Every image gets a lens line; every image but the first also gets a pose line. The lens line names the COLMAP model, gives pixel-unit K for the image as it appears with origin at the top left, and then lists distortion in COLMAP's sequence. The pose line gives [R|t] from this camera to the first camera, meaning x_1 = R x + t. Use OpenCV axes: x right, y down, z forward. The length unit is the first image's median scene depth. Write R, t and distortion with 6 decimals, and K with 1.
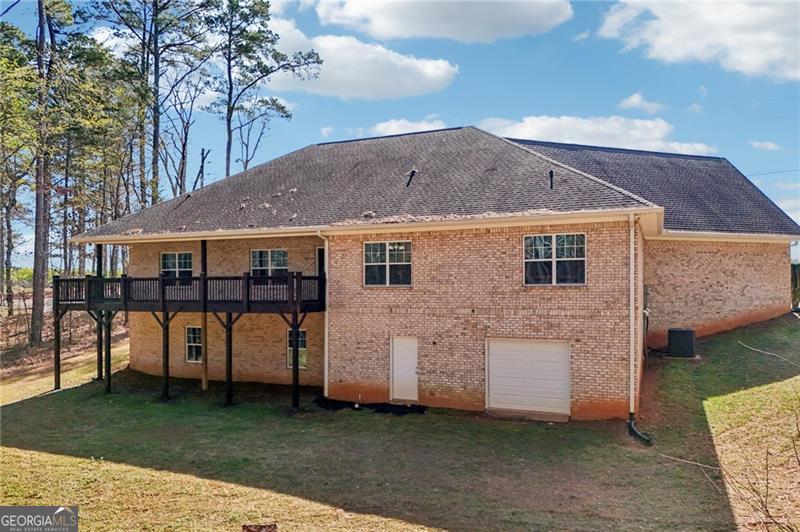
lens RADIAL K [[601.4, 0, 401.3], [0, 601.4, 268.0], [0, 0, 1]] dist [0.053144, -0.038710]
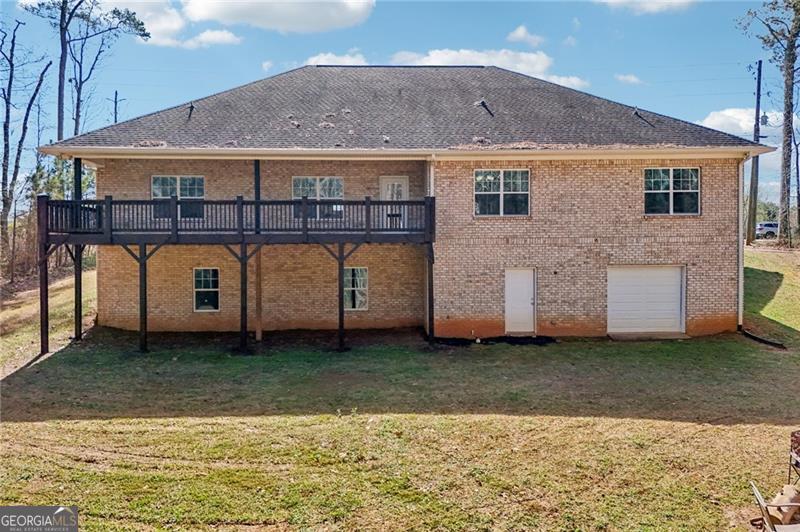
lens RADIAL K [[601.4, 0, 346.6], [0, 601.4, 249.0], [0, 0, 1]] dist [0.053144, -0.038710]
pose [[0.905139, 0.002810, 0.425106, -0.662565], [-0.011594, 0.999769, 0.018079, 0.068718], [-0.424958, -0.021293, 0.904963, 0.231771]]
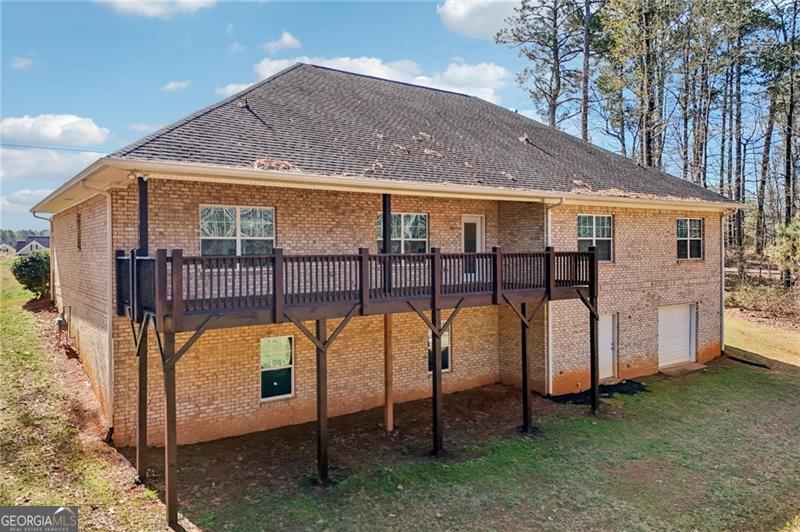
lens RADIAL K [[601.4, 0, 398.4], [0, 601.4, 261.4], [0, 0, 1]] dist [0.053144, -0.038710]
pose [[0.514147, -0.008701, 0.857658, -1.001213], [-0.007250, 0.999869, 0.014489, 0.017013], [-0.857672, -0.013667, 0.514016, 0.781204]]
